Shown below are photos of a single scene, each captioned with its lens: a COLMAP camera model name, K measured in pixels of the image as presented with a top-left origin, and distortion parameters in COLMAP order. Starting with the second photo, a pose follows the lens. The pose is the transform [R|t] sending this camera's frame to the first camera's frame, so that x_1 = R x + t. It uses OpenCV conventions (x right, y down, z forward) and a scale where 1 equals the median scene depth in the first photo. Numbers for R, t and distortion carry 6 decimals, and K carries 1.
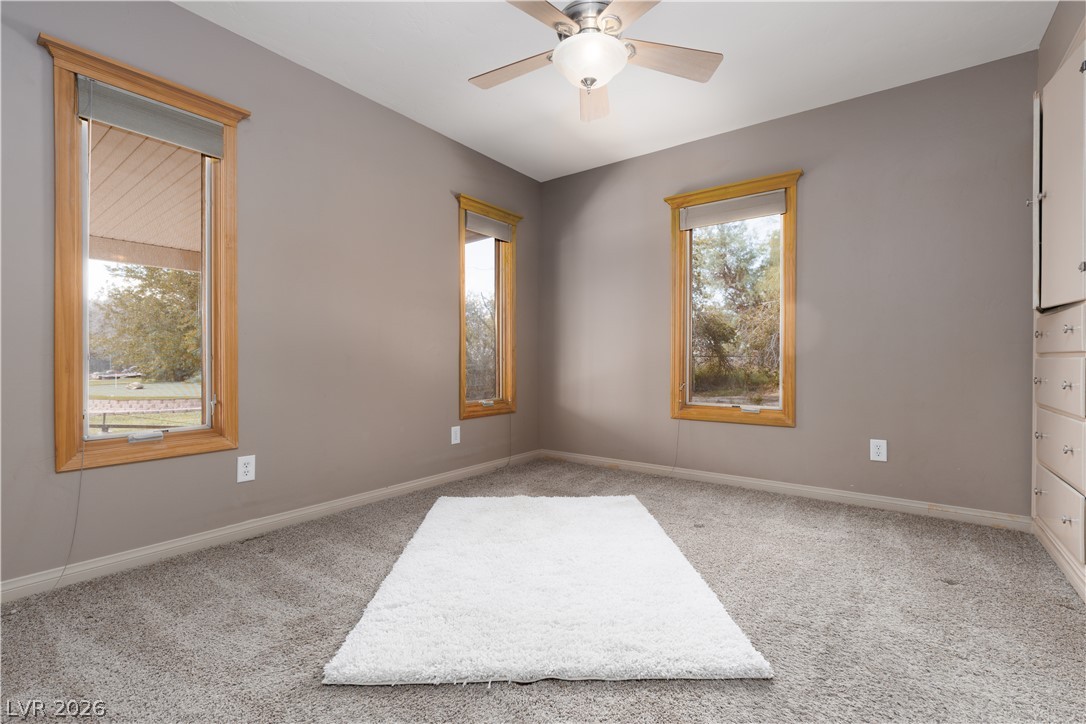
lens RADIAL K [[483.6, 0, 549.2], [0, 483.6, 361.1], [0, 0, 1]] dist [0.003020, 0.000247]
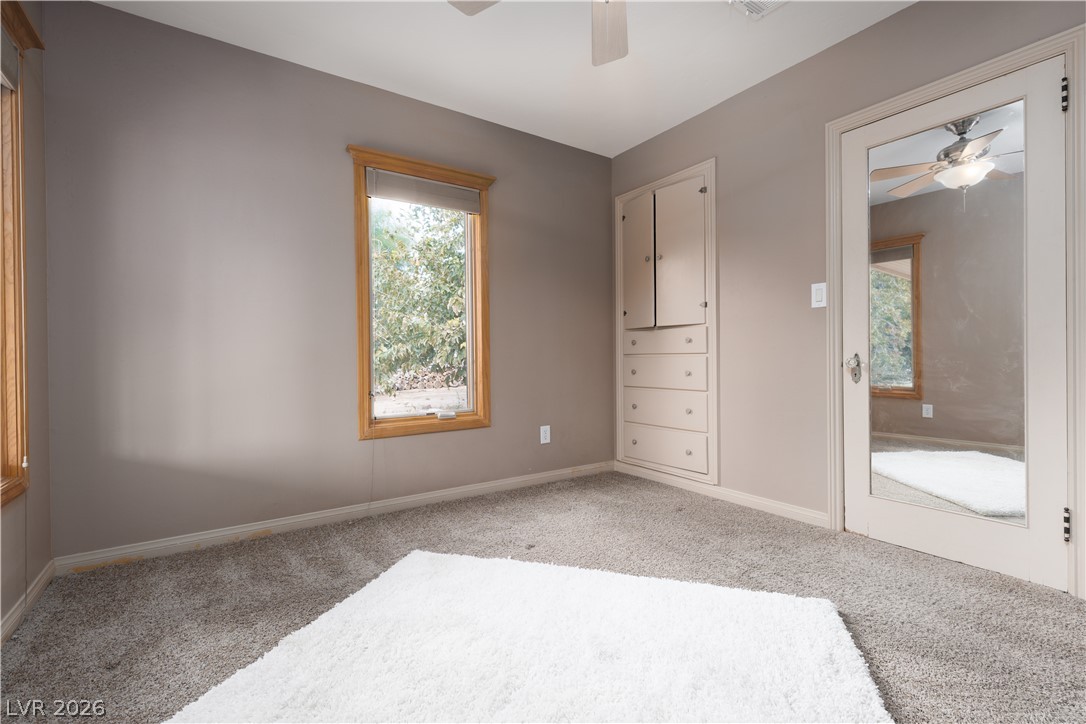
lens RADIAL K [[483.6, 0, 549.2], [0, 483.6, 361.1], [0, 0, 1]] dist [0.003020, 0.000247]
pose [[0.336511, -0.013939, 0.941576, -0.435491], [0.014804, 0.999845, 0.009511, -0.010330], [-0.941563, 0.010738, 0.336666, 0.558925]]
